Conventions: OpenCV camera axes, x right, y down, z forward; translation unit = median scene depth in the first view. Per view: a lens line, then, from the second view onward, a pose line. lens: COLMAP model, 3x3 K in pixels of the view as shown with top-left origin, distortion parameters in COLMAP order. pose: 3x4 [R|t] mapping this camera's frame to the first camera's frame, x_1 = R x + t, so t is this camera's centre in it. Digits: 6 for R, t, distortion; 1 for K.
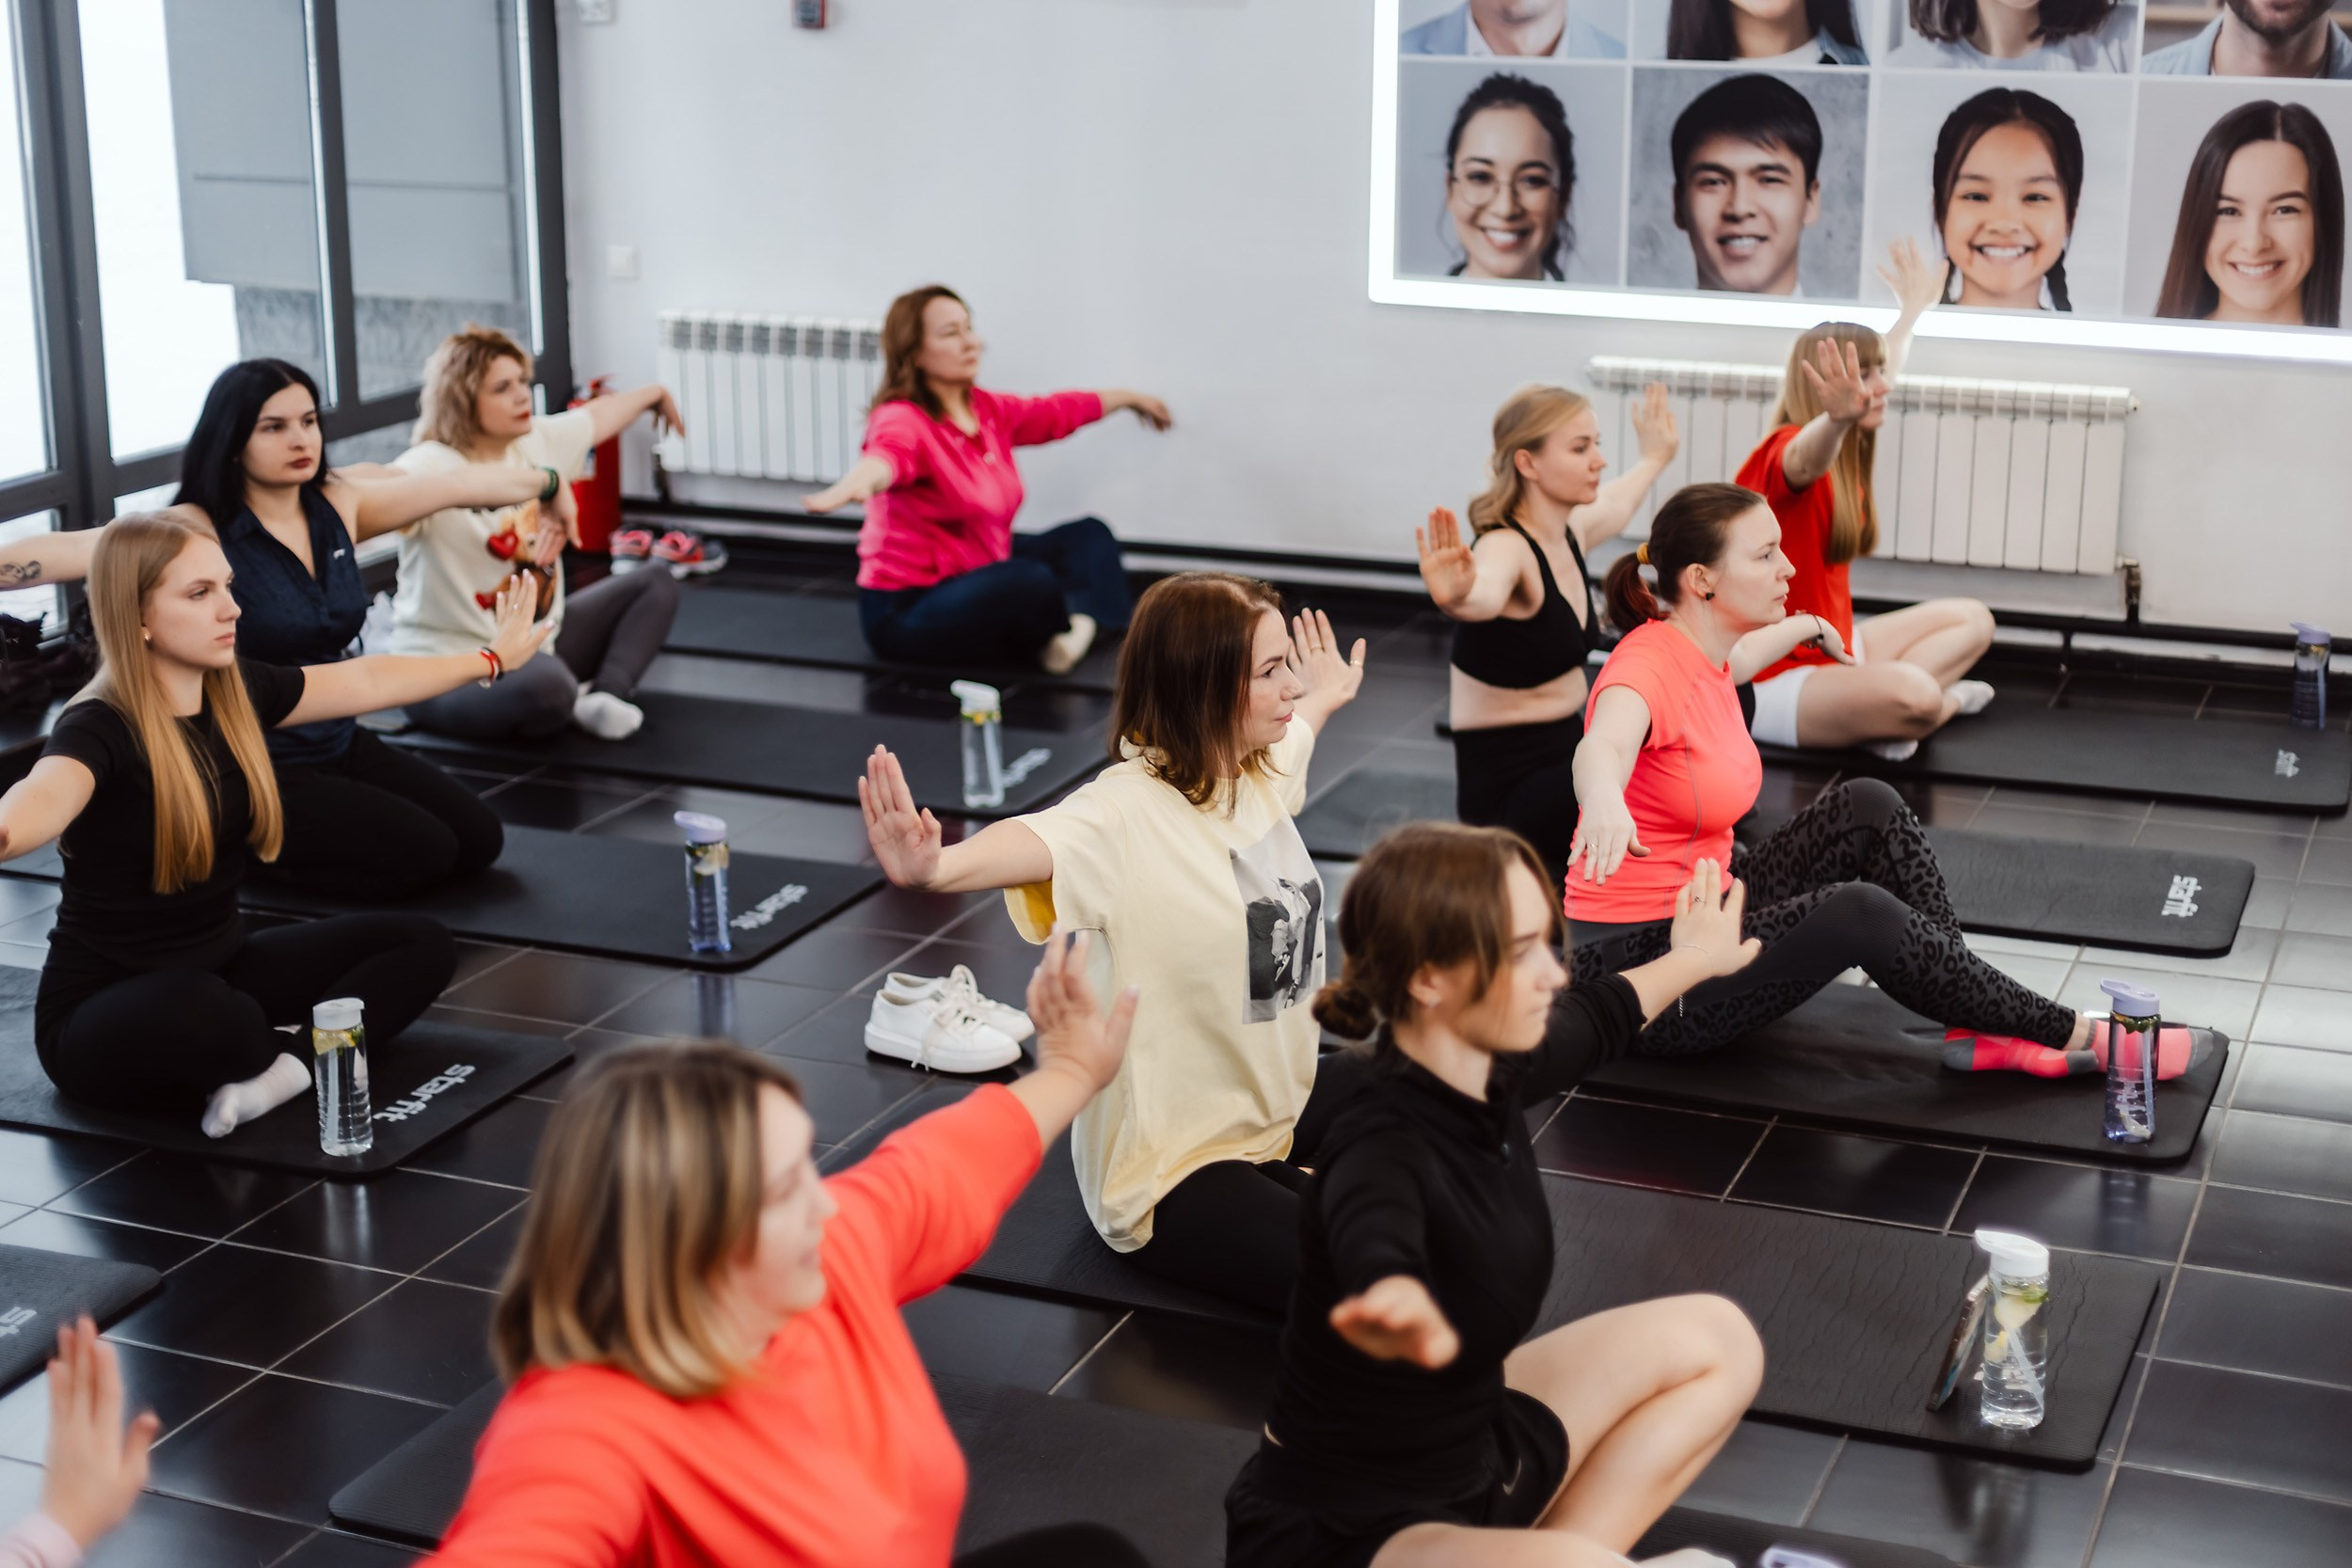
lens RADIAL K [[3362.9, 0, 1187.5], [0, 3362.9, 784.8], [0, 0, 1]] dist [-0.000322, -0.019446]
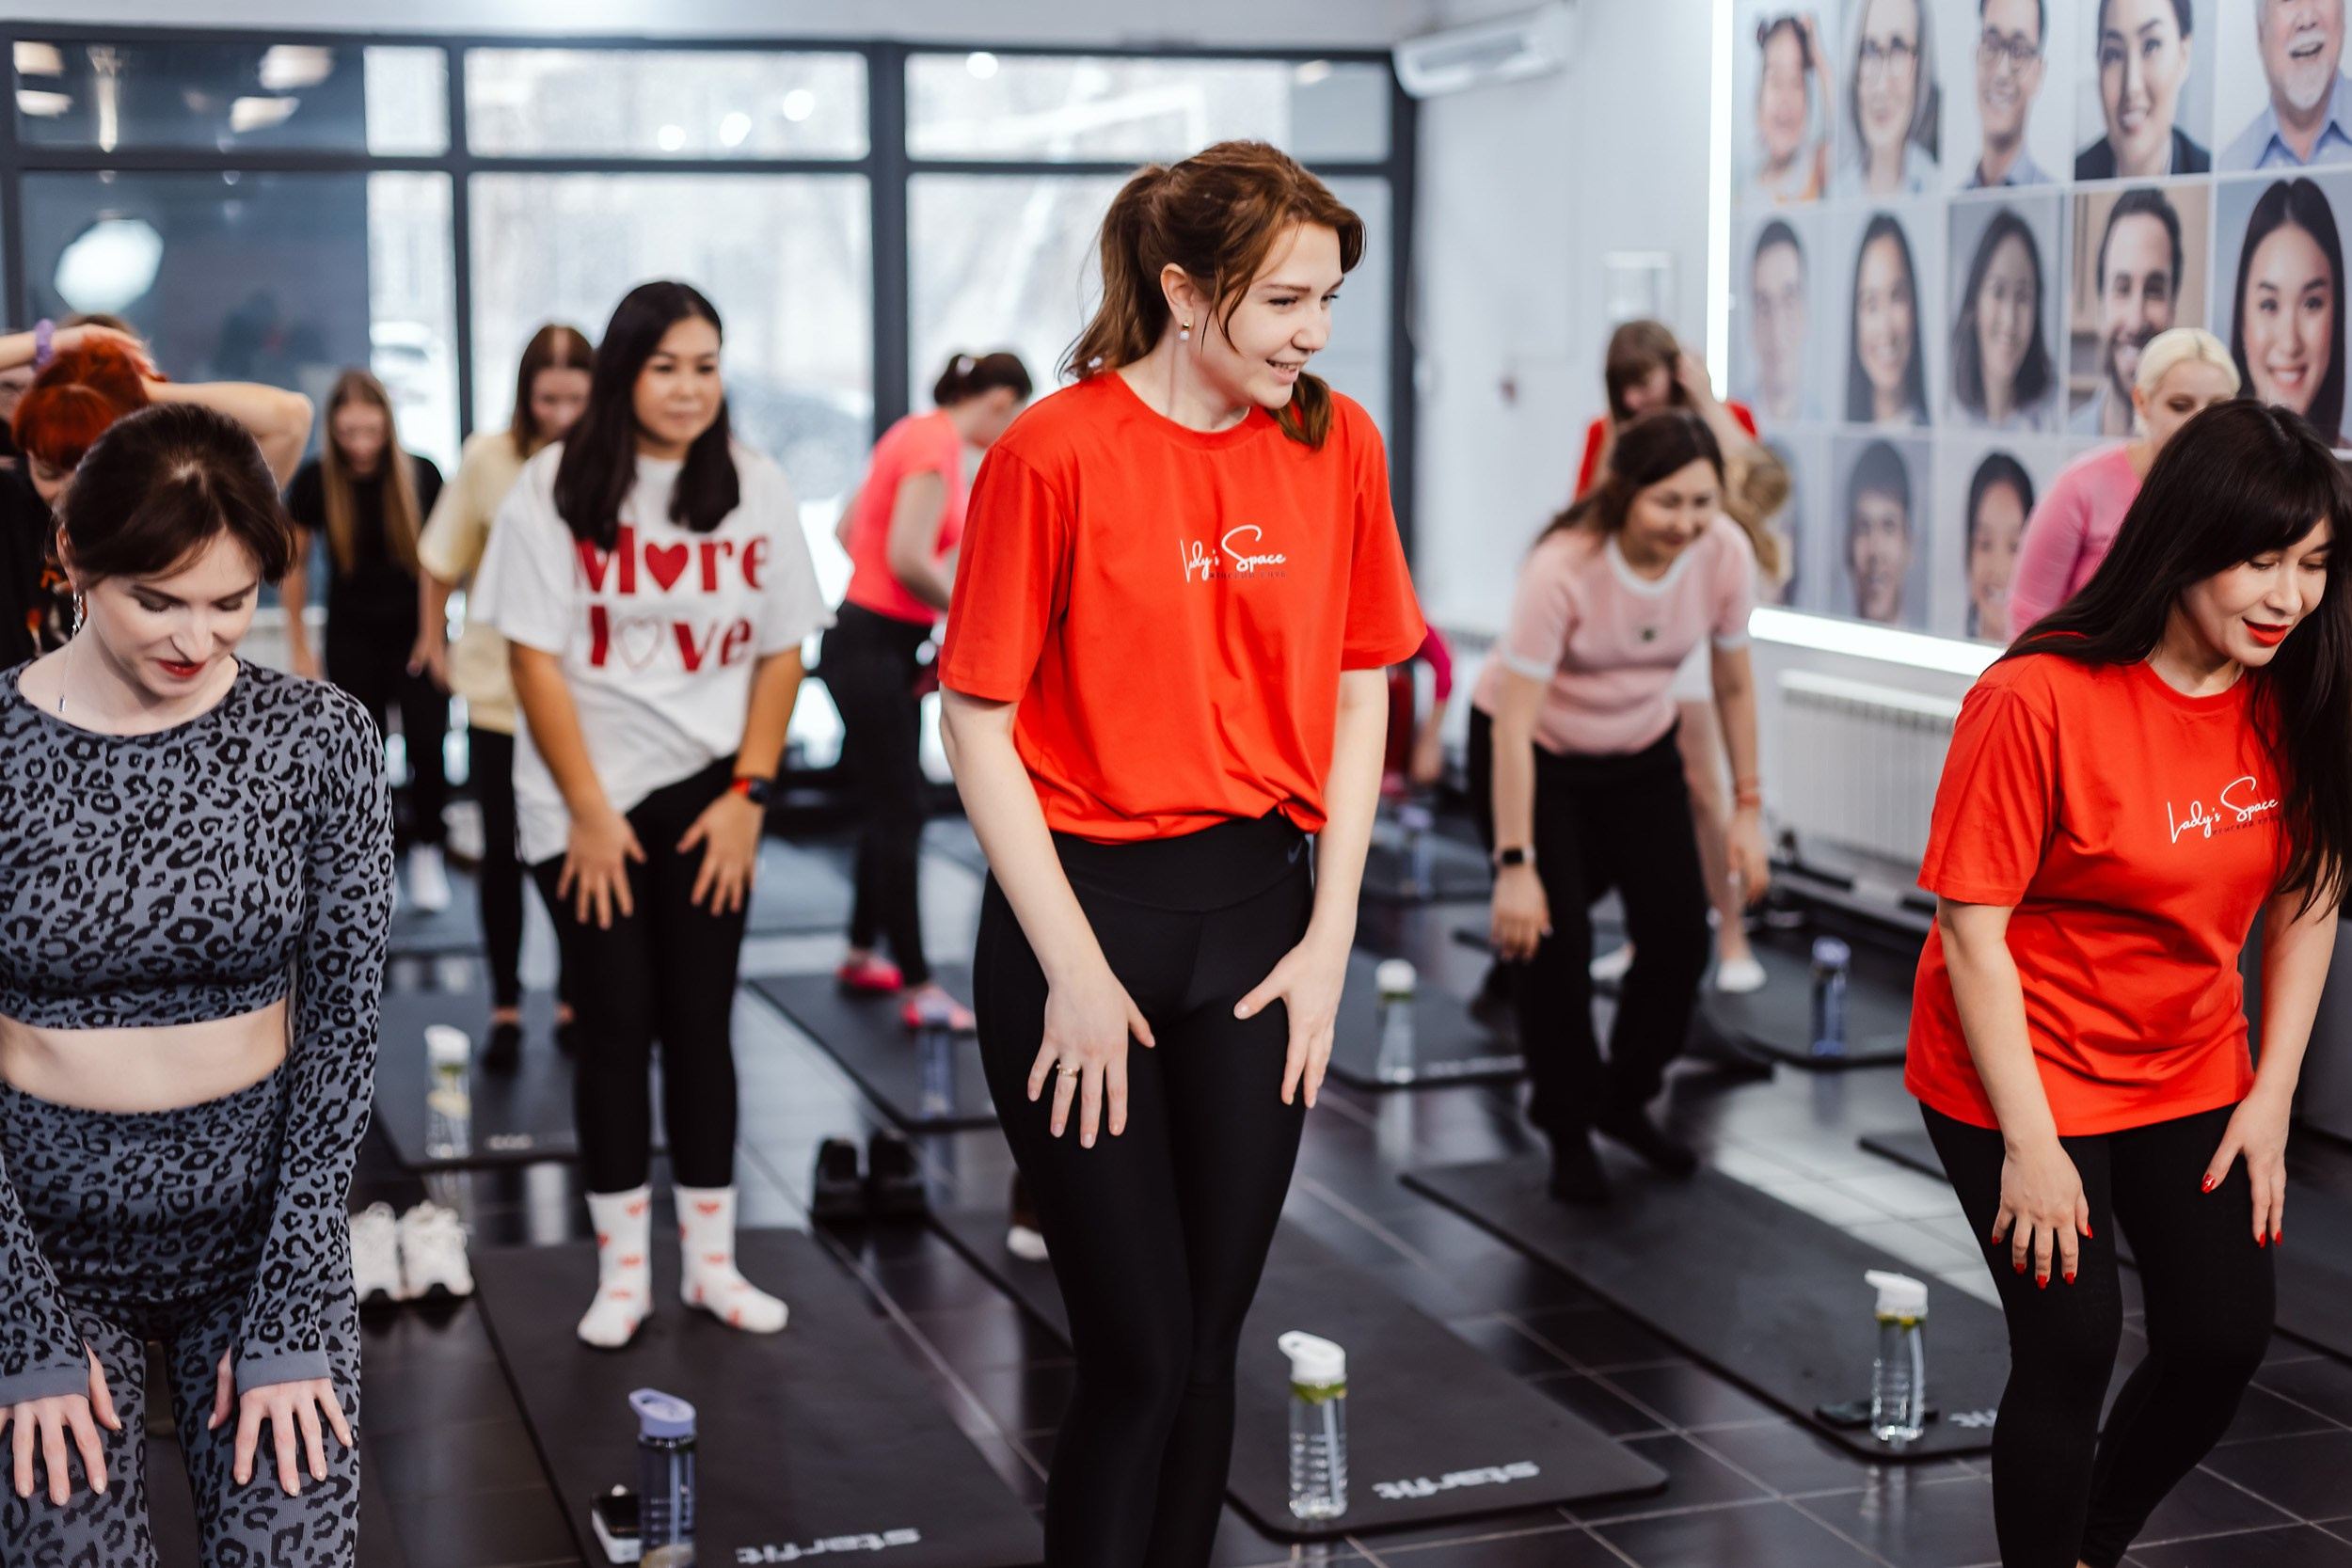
lens RADIAL K [[3387.7, 0, 1176.0], [0, 3387.7, 784.0], [0, 0, 1]] dist [0.017725, -0.027377]
pose [[0.660670, 0.097884, -0.744267, 0.907139], [-0.205459, 0.977182, -0.053865, 0.018994], [0.722012, 0.188503, 0.665707, 0.069096]]
